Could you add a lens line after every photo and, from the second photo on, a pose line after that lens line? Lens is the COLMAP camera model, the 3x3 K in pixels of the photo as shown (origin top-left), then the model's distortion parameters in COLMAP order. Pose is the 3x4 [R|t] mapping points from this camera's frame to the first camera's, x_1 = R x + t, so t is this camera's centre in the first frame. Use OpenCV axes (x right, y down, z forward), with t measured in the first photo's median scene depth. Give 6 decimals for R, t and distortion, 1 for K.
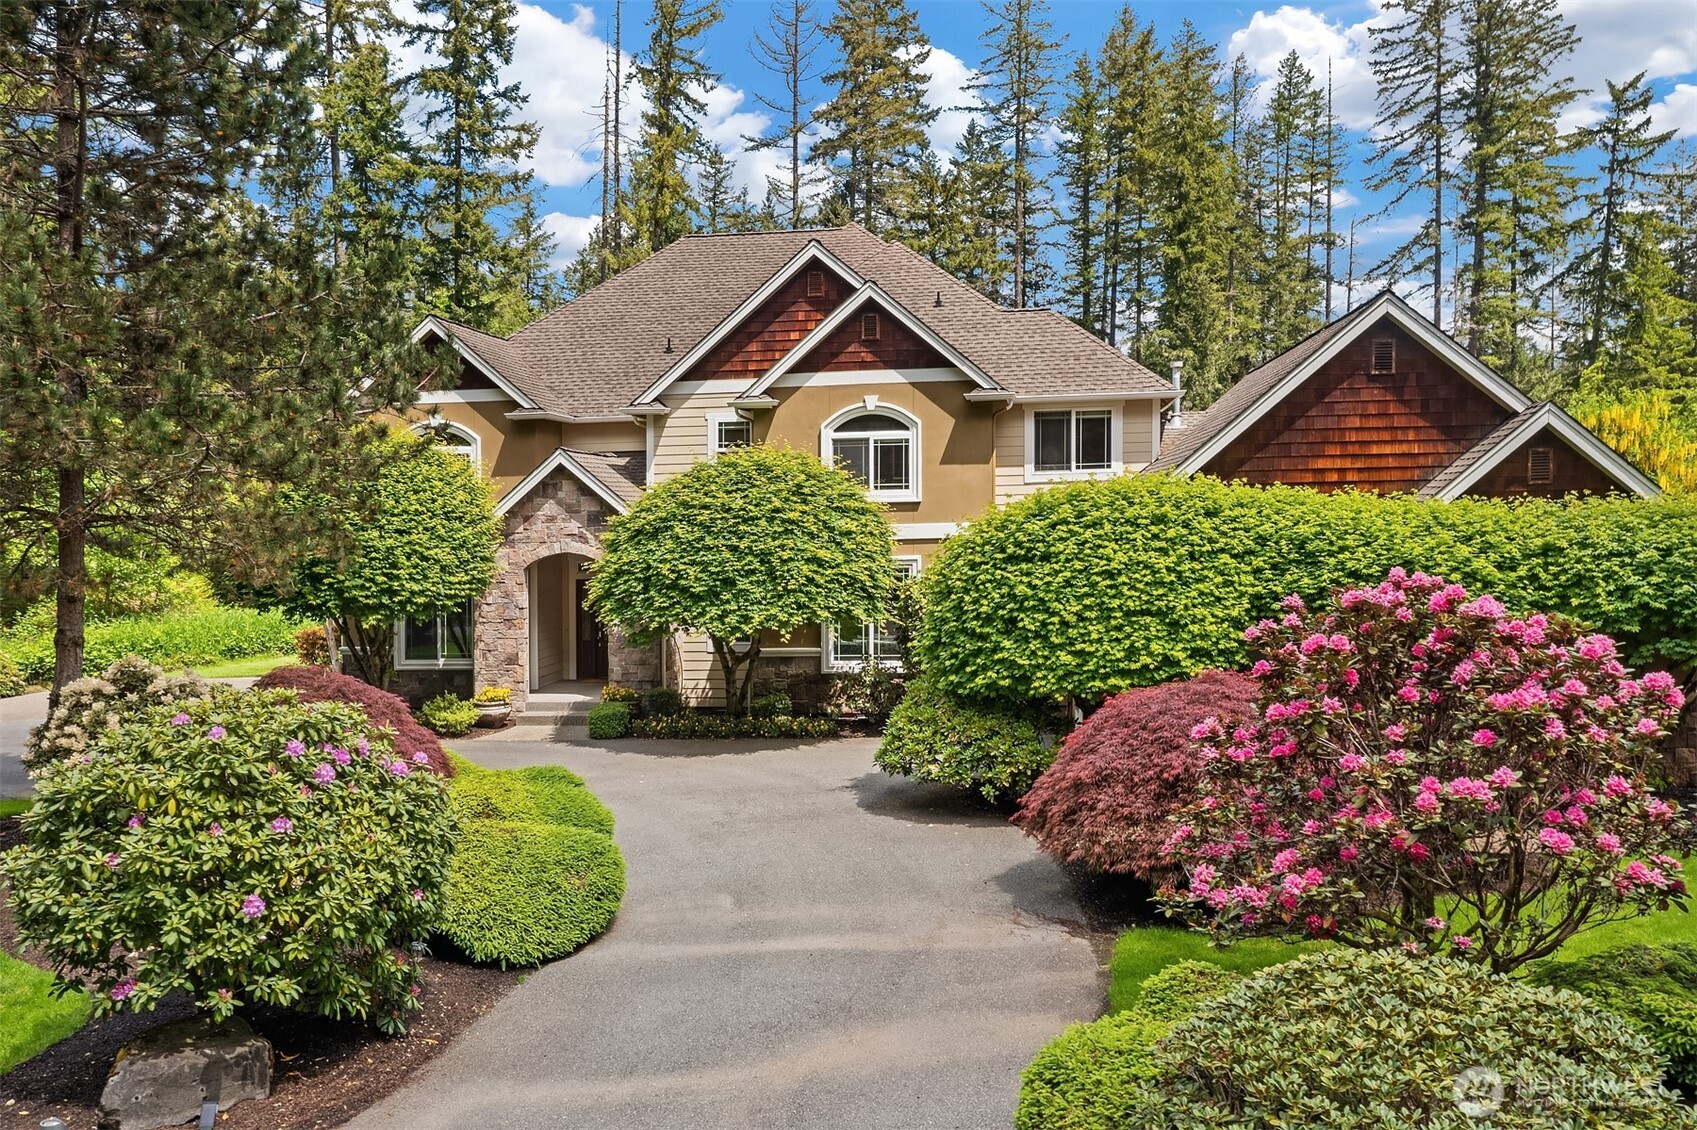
lens RADIAL K [[1386.1, 0, 850.7], [0, 1386.1, 555.3], [0, 0, 1]] dist [-0.000612, -0.004233]
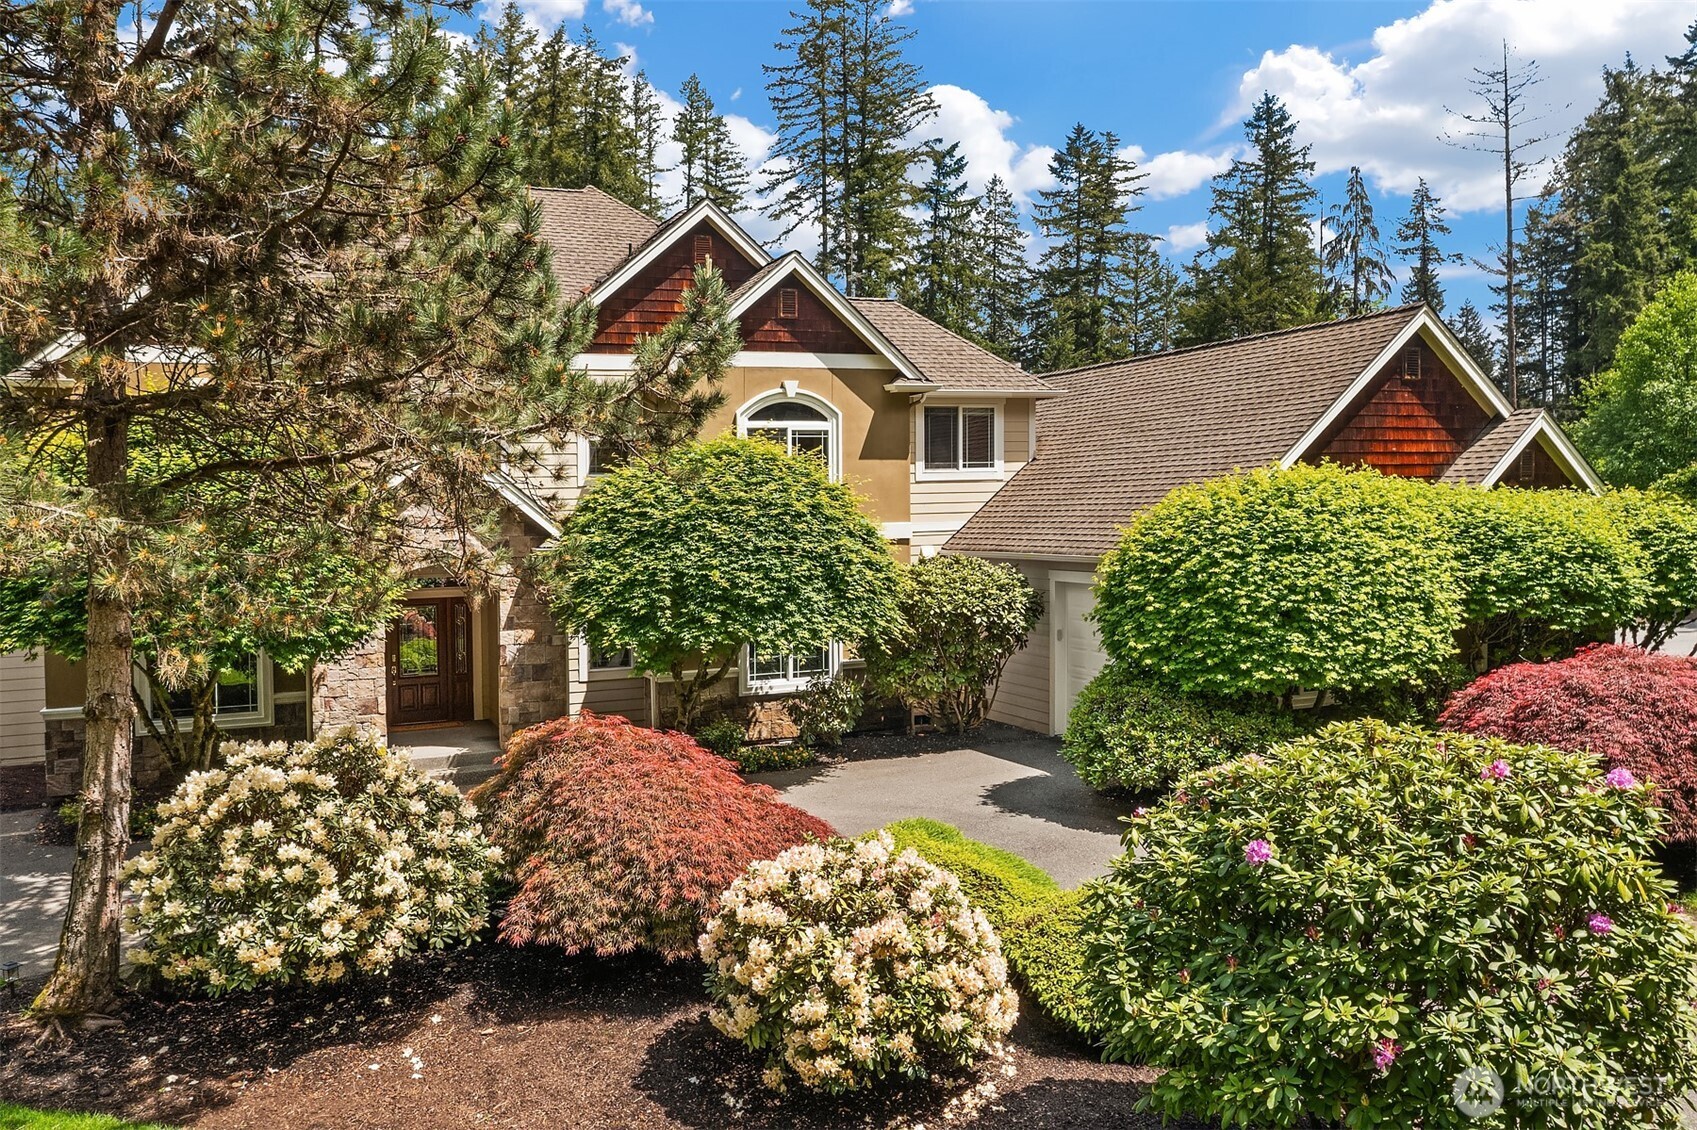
lens RADIAL K [[1386.1, 0, 849.3], [0, 1386.1, 571.1], [0, 0, 1]] dist [-0.000612, -0.004233]
pose [[0.849232, -0.023515, 0.527497, -0.425033], [0.024538, 0.999686, 0.005060, 0.003564], [-0.527450, 0.008646, 0.849542, 0.222617]]
